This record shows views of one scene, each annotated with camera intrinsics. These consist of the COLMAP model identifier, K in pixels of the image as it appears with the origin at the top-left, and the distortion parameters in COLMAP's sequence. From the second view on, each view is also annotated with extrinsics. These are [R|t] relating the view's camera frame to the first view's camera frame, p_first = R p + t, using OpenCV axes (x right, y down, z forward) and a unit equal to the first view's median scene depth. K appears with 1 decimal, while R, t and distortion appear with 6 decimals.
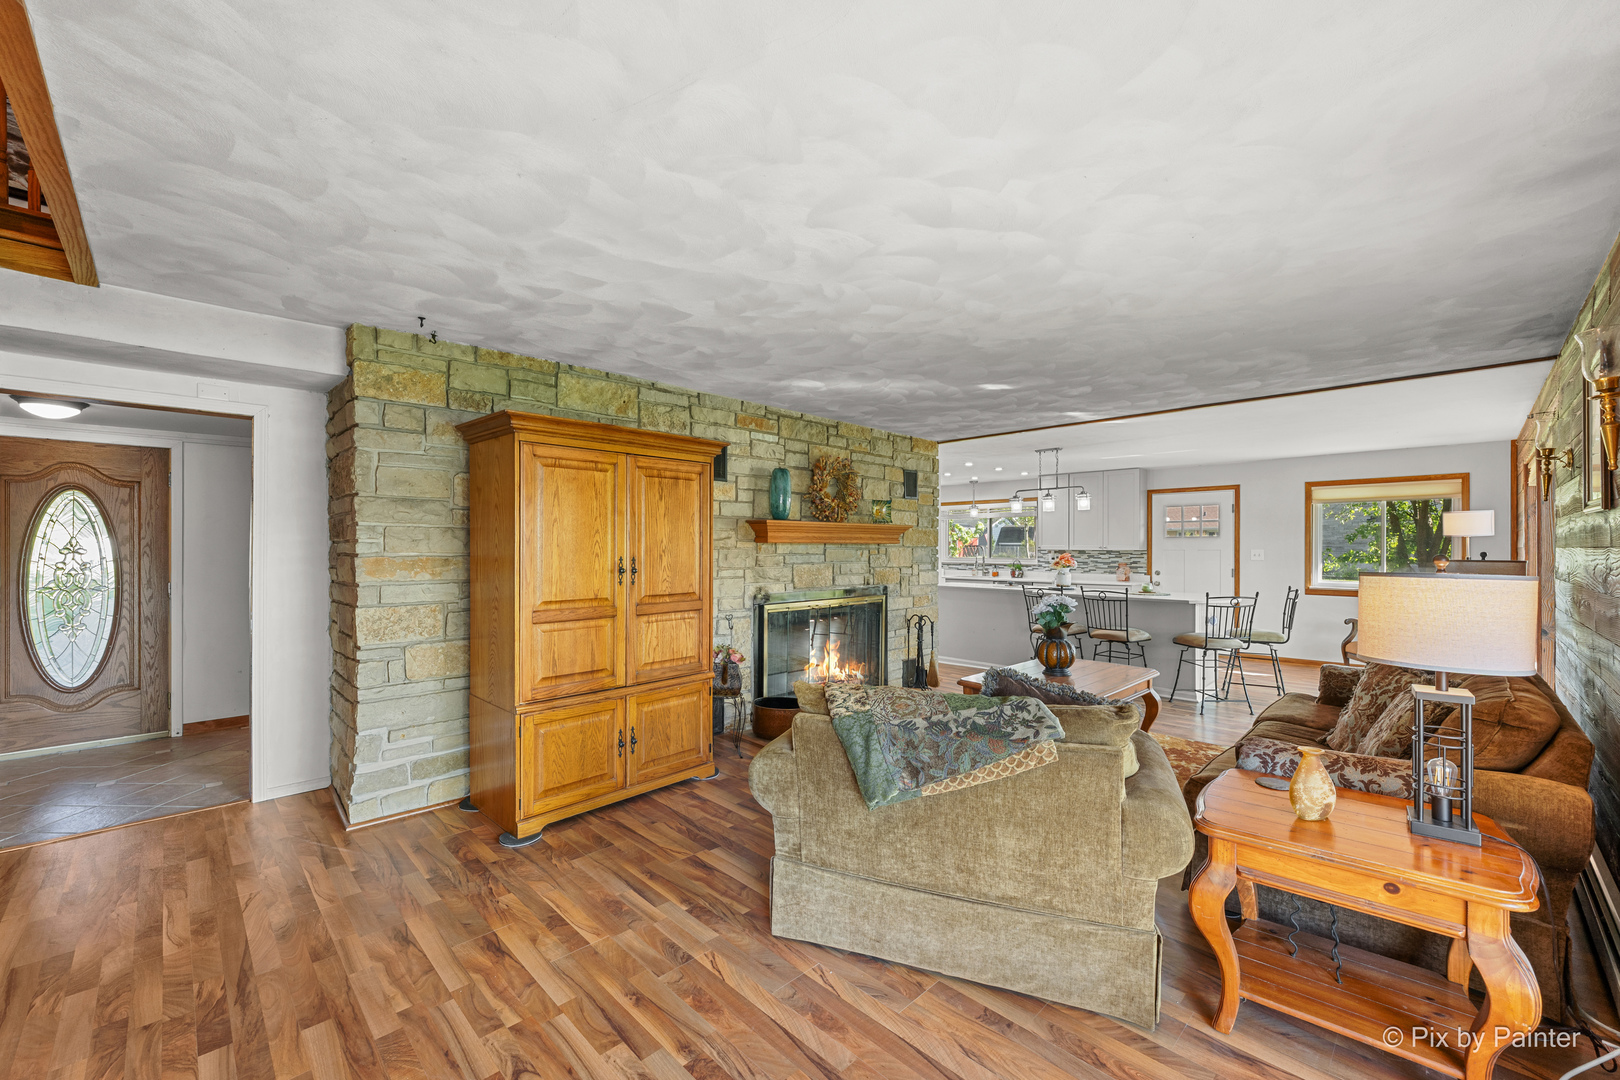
lens RADIAL K [[641.7, 0, 810.8], [0, 641.7, 549.7], [0, 0, 1]] dist [-0.004291, 0.000957]
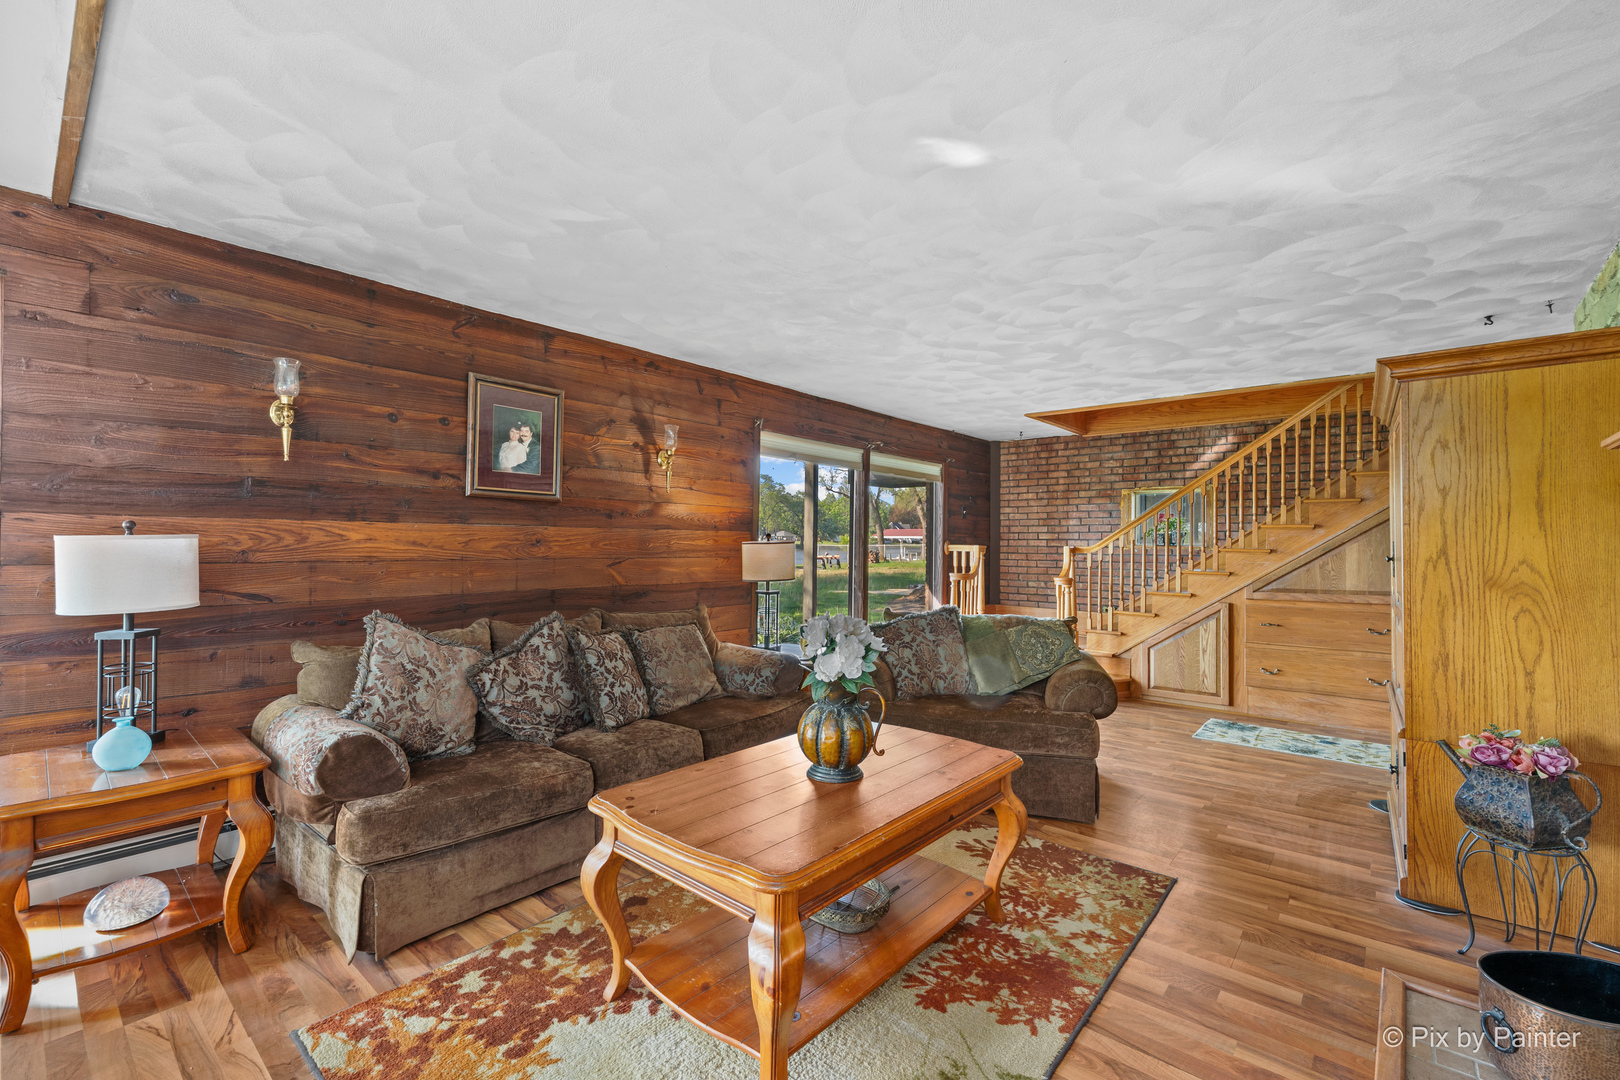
lens RADIAL K [[692.0, 0, 810.6], [0, 692.0, 540.3], [0, 0, 1]] dist [-0.002843, 0.000101]
pose [[-0.996207, -0.009535, -0.086488, 0.538721], [-0.009275, 0.999951, -0.003400, 0.019327], [0.086516, -0.002585, -0.996247, 1.831482]]
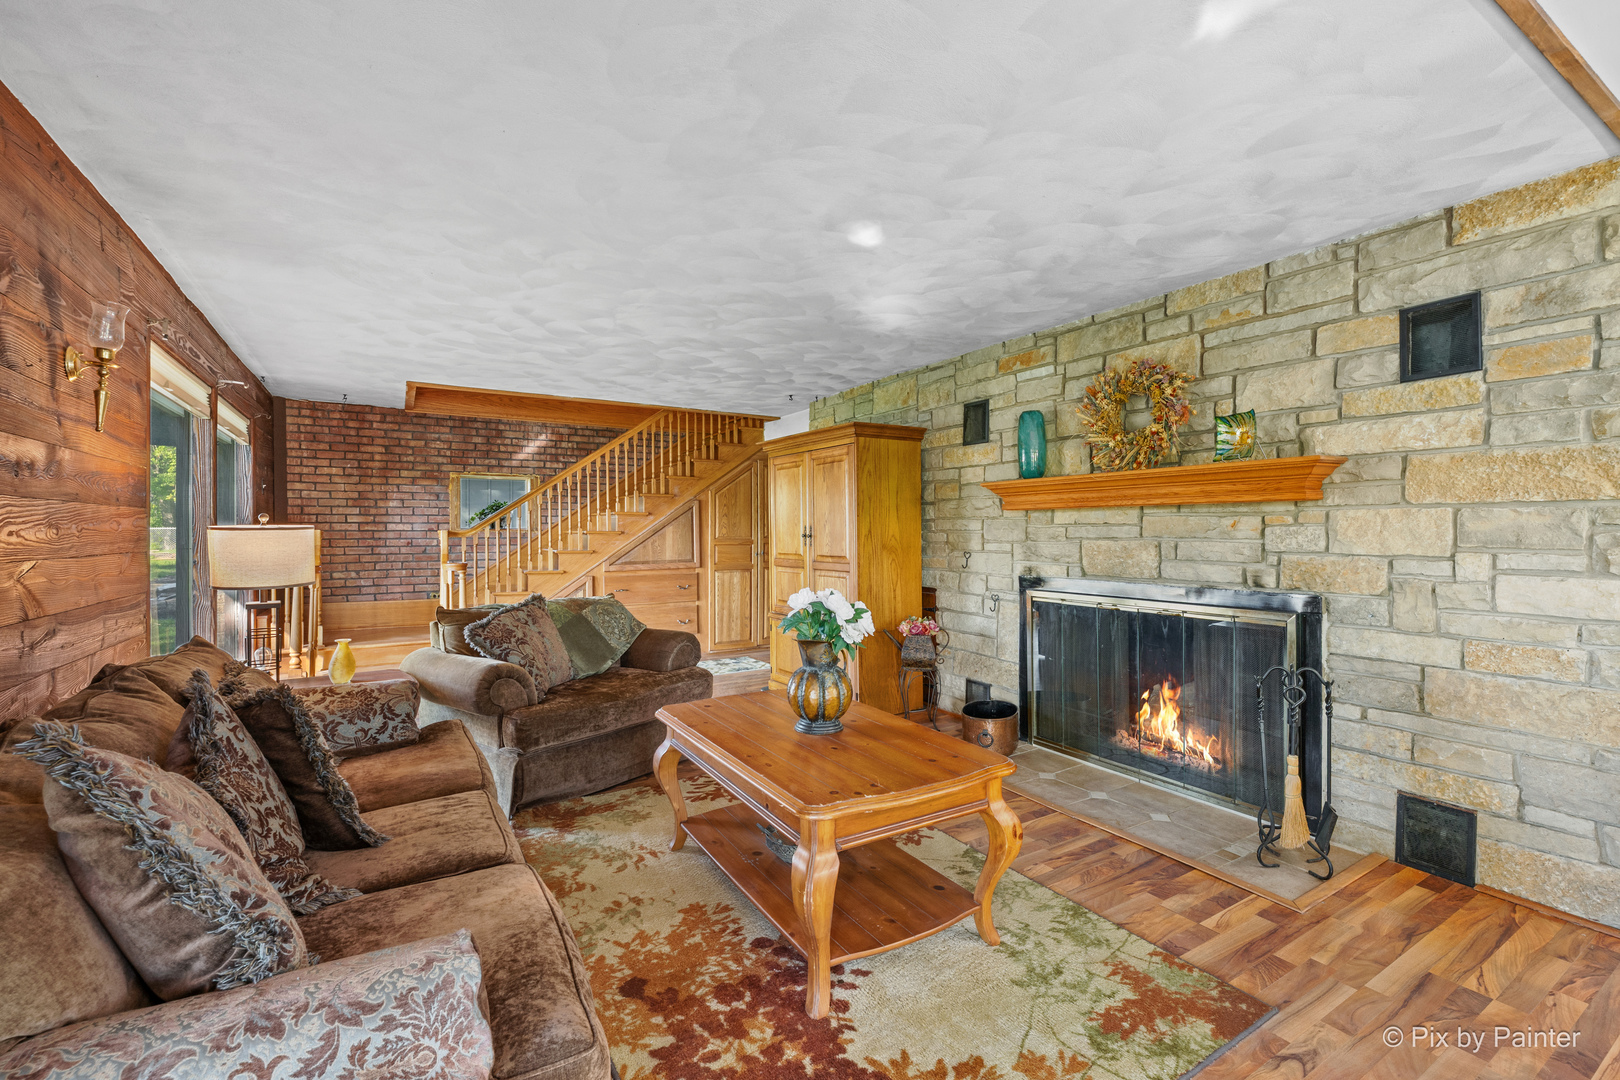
lens RADIAL K [[692.0, 0, 809.7], [0, 692.0, 538.7], [0, 0, 1]] dist [-0.002843, 0.000101]
pose [[-0.229962, 0.010248, -0.973146, 1.175037], [-0.002679, 0.999934, 0.011163, 0.022459], [0.973196, 0.005174, -0.229919, 1.357239]]
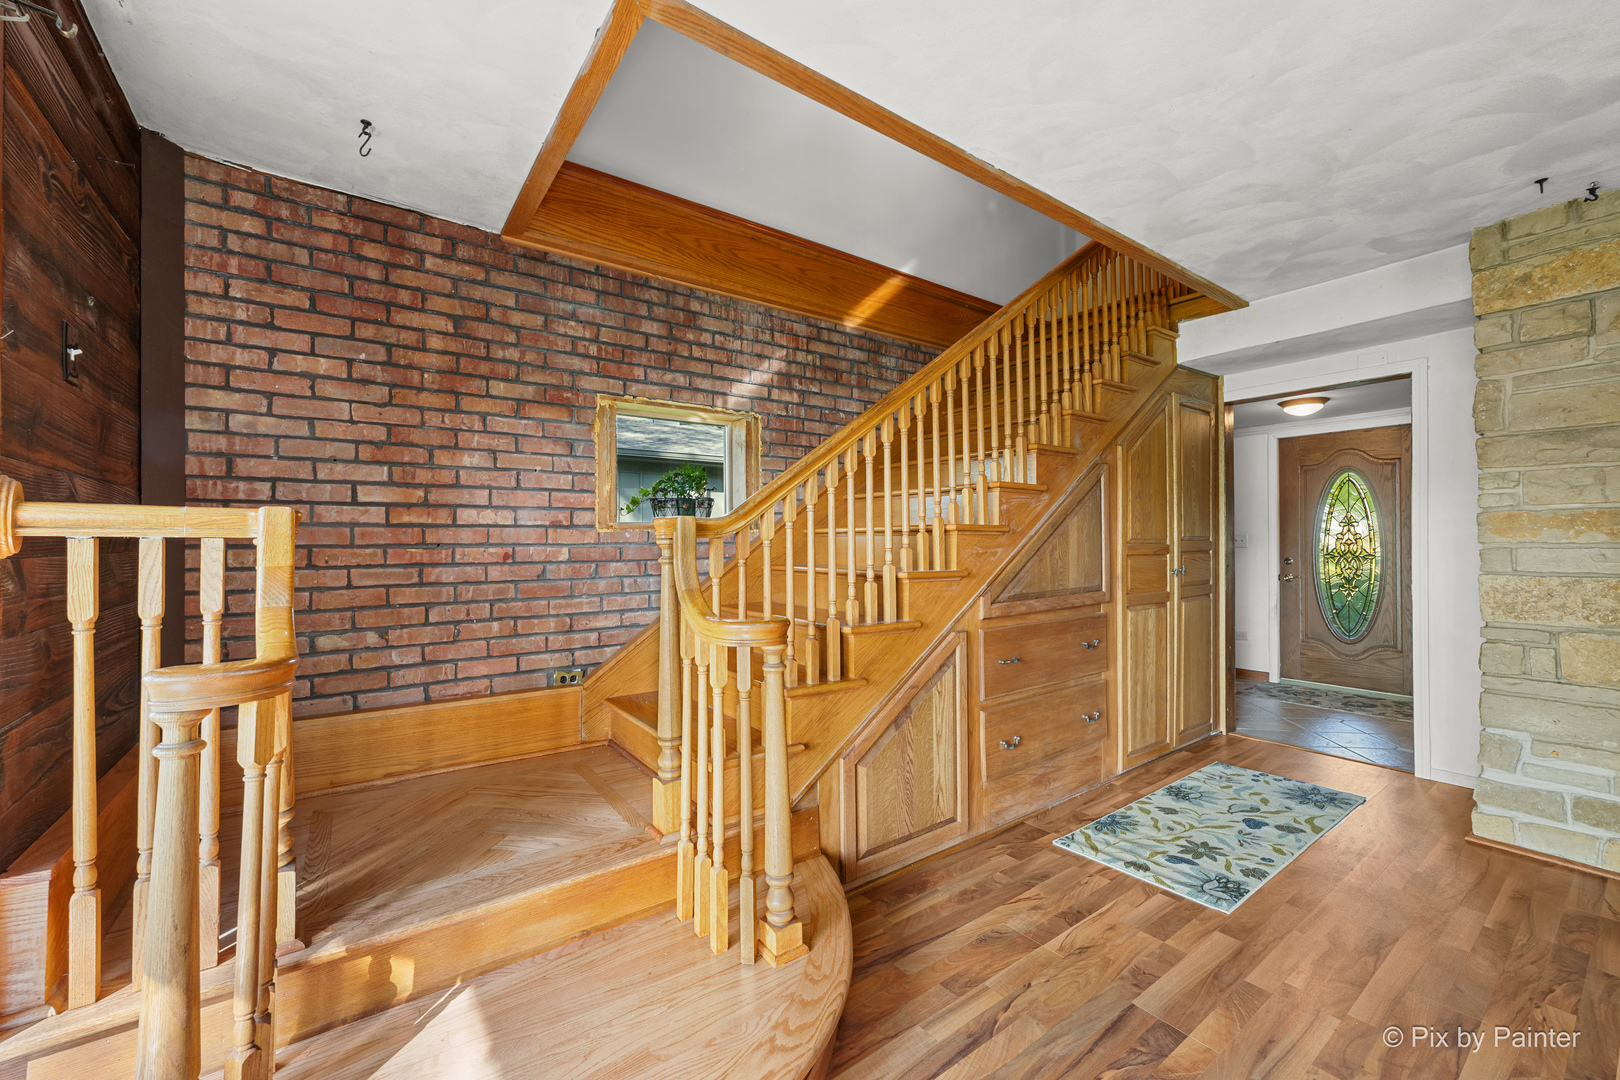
lens RADIAL K [[641.7, 0, 808.6], [0, 641.7, 536.4], [0, 0, 1]] dist [-0.004291, 0.000957]
pose [[-0.149422, -0.008535, -0.988737, 0.213742], [0.002655, 0.999956, -0.009033, 0.044678], [0.988770, -0.003975, -0.149393, 0.253879]]
